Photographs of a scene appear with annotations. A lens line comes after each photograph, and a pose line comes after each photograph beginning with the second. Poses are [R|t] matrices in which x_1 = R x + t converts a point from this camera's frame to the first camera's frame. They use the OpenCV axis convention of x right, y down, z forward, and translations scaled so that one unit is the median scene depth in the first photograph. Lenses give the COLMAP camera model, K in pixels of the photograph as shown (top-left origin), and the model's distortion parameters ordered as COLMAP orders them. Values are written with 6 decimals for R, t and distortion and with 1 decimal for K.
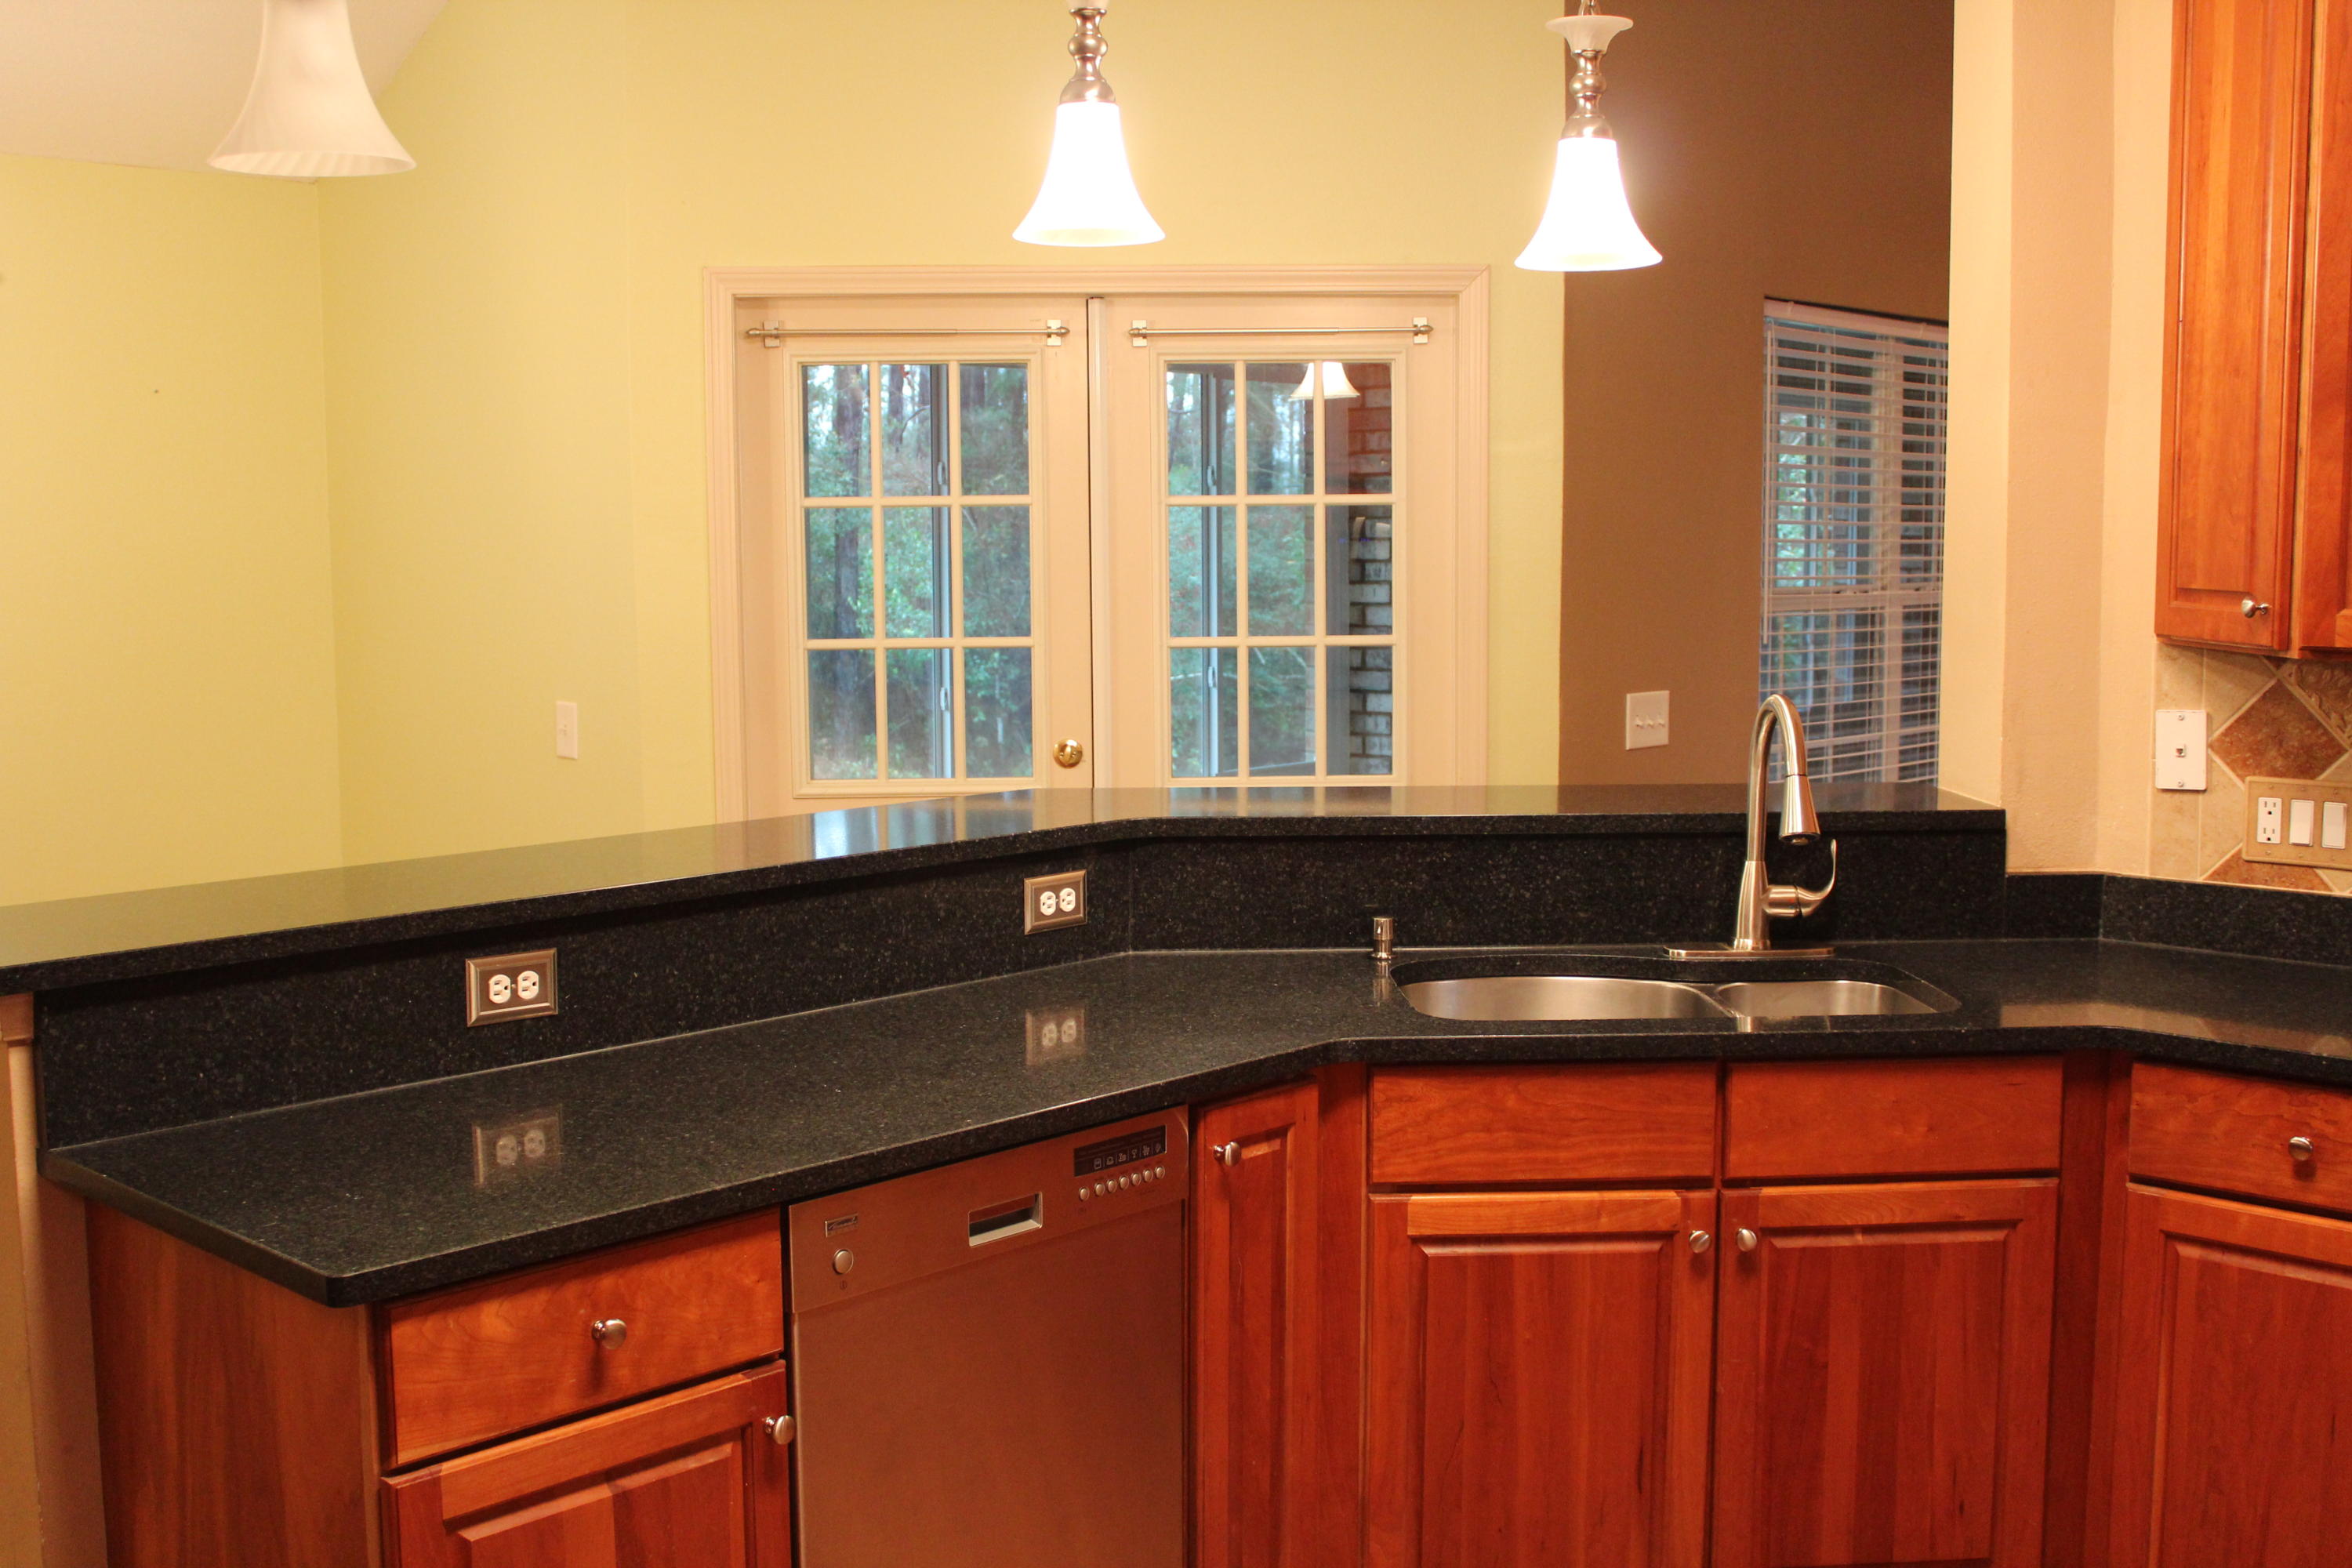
lens RADIAL K [[2473.4, 0, 1176.2], [0, 2473.4, 783.6], [0, 0, 1]] dist [-0.064433, 0.000000]
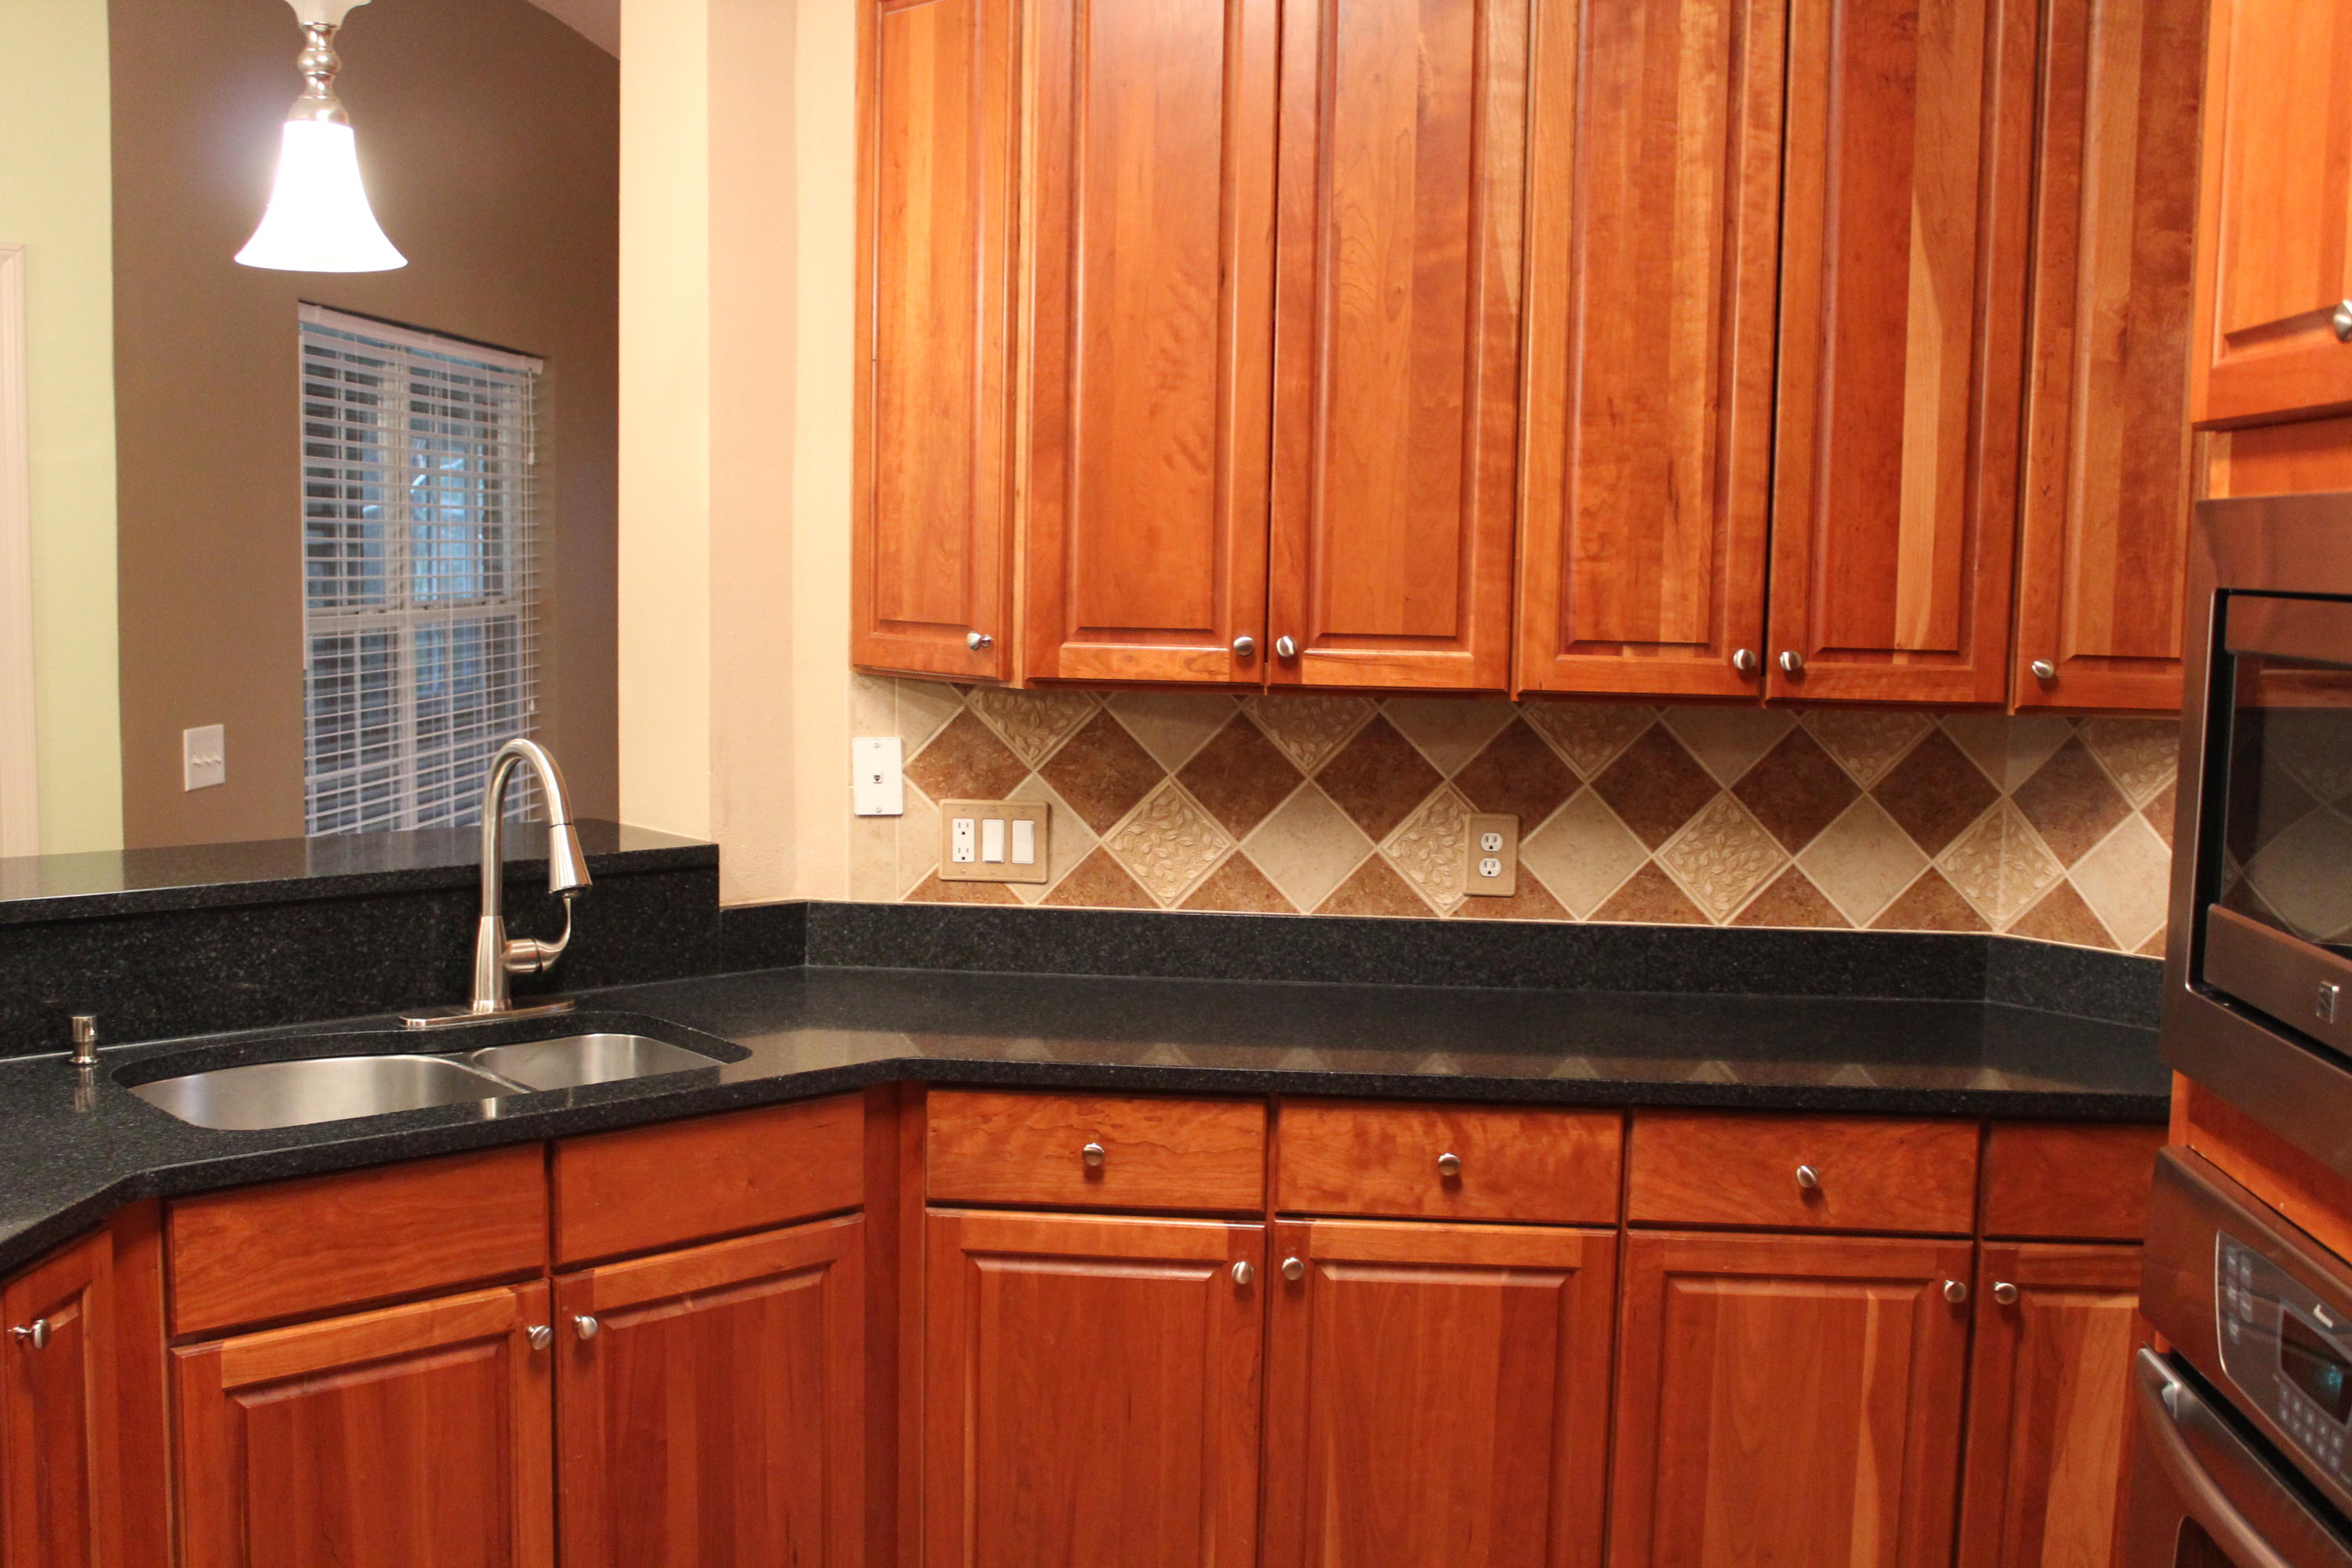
lens RADIAL K [[2473.4, 0, 1180.9], [0, 2473.4, 781.9], [0, 0, 1]] dist [-0.064433, 0.000000]
pose [[0.779870, -0.043496, 0.624428, -0.152428], [0.044408, 0.998914, 0.014119, -0.022452], [-0.624364, 0.016719, 0.780955, 0.118268]]
